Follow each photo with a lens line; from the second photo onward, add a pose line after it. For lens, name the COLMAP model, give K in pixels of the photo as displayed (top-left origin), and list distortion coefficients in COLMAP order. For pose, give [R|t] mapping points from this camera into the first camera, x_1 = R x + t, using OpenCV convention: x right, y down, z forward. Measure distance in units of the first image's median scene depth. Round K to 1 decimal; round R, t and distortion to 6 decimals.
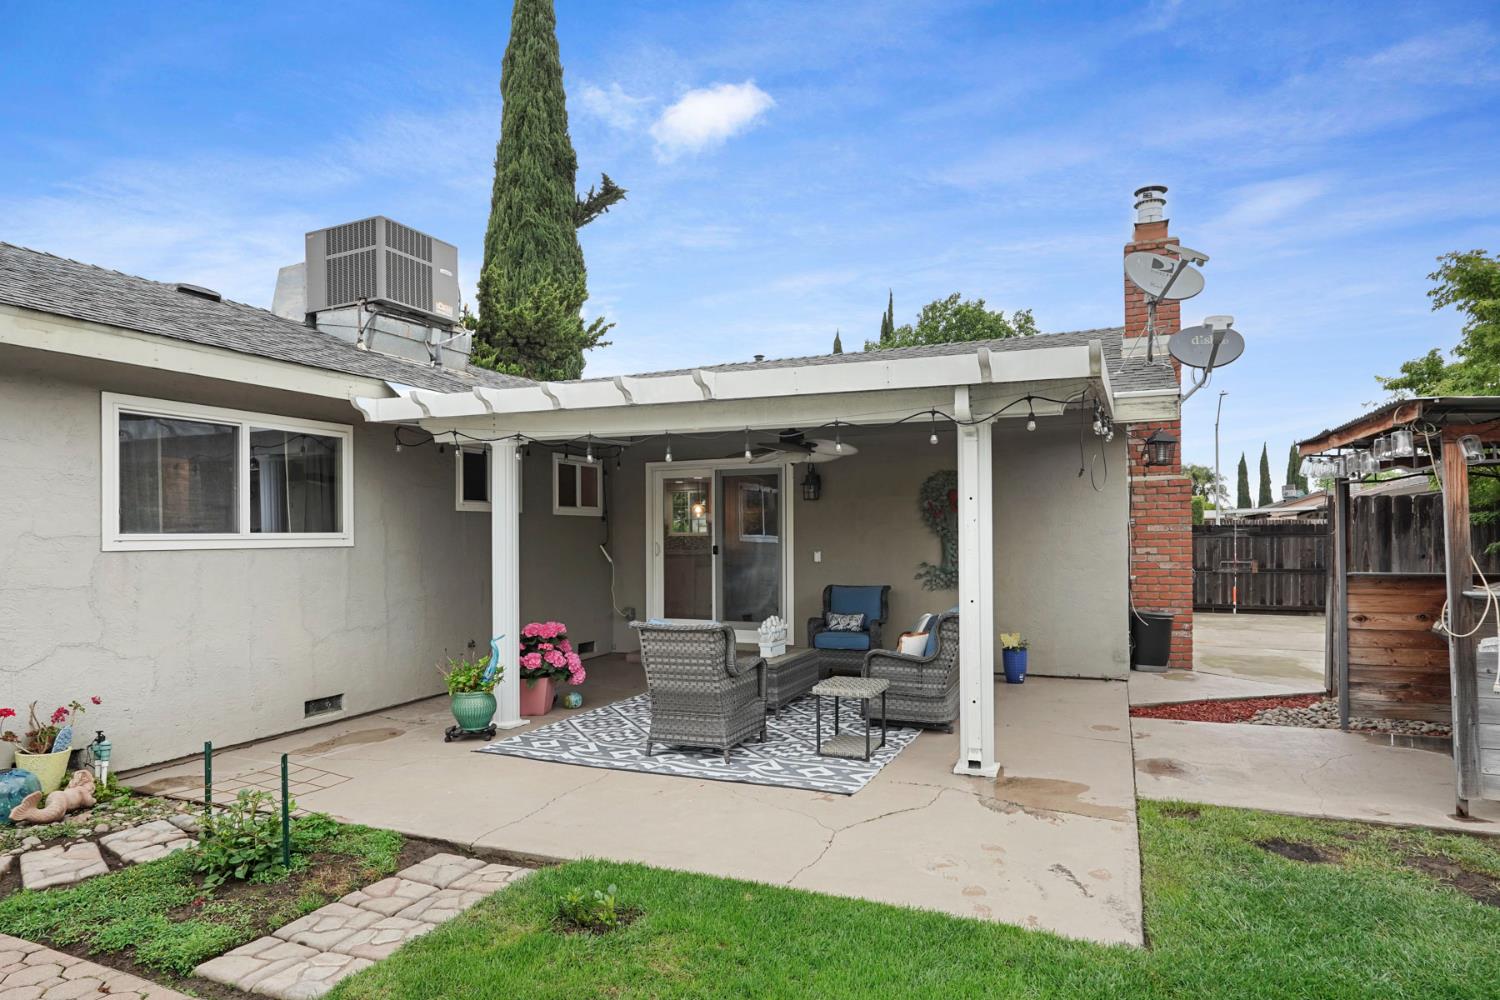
lens RADIAL K [[874.7, 0, 754.3], [0, 874.7, 528.8], [0, 0, 1]] dist [-0.001249, 0.002255]
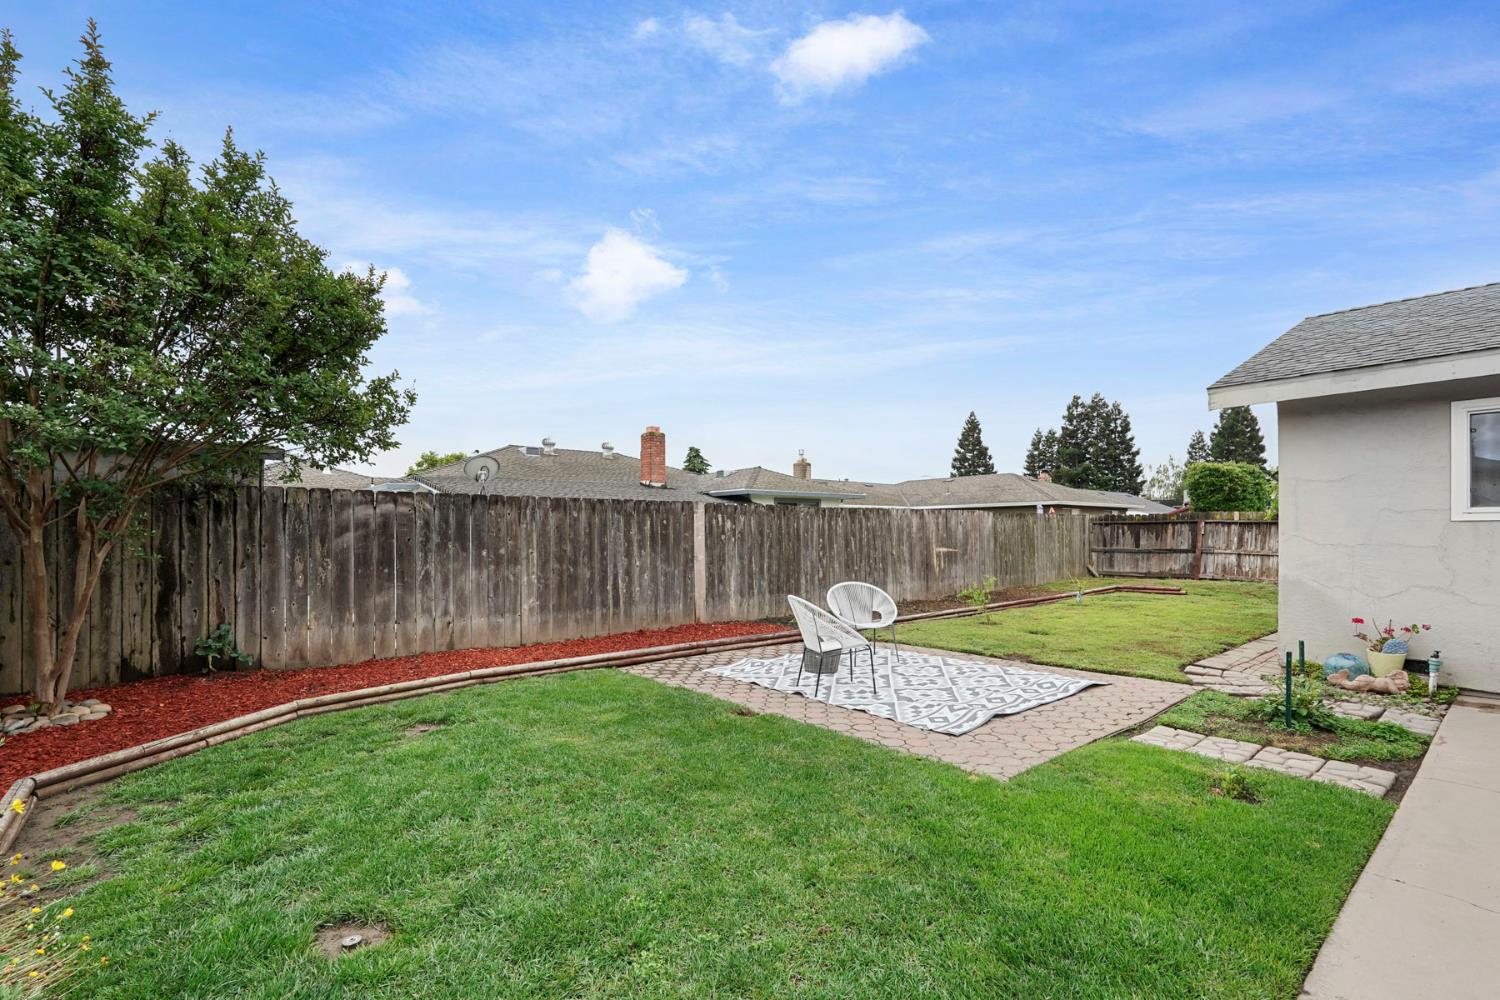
lens RADIAL K [[676.9, 0, 754.3], [0, 676.9, 531.7], [0, 0, 1]] dist [-0.028958, 0.012726]
pose [[-0.455466, 0.010394, -0.890193, 0.560600], [0.013512, 0.999897, 0.004762, 0.019694], [0.890151, -0.009860, -0.455560, 0.432774]]
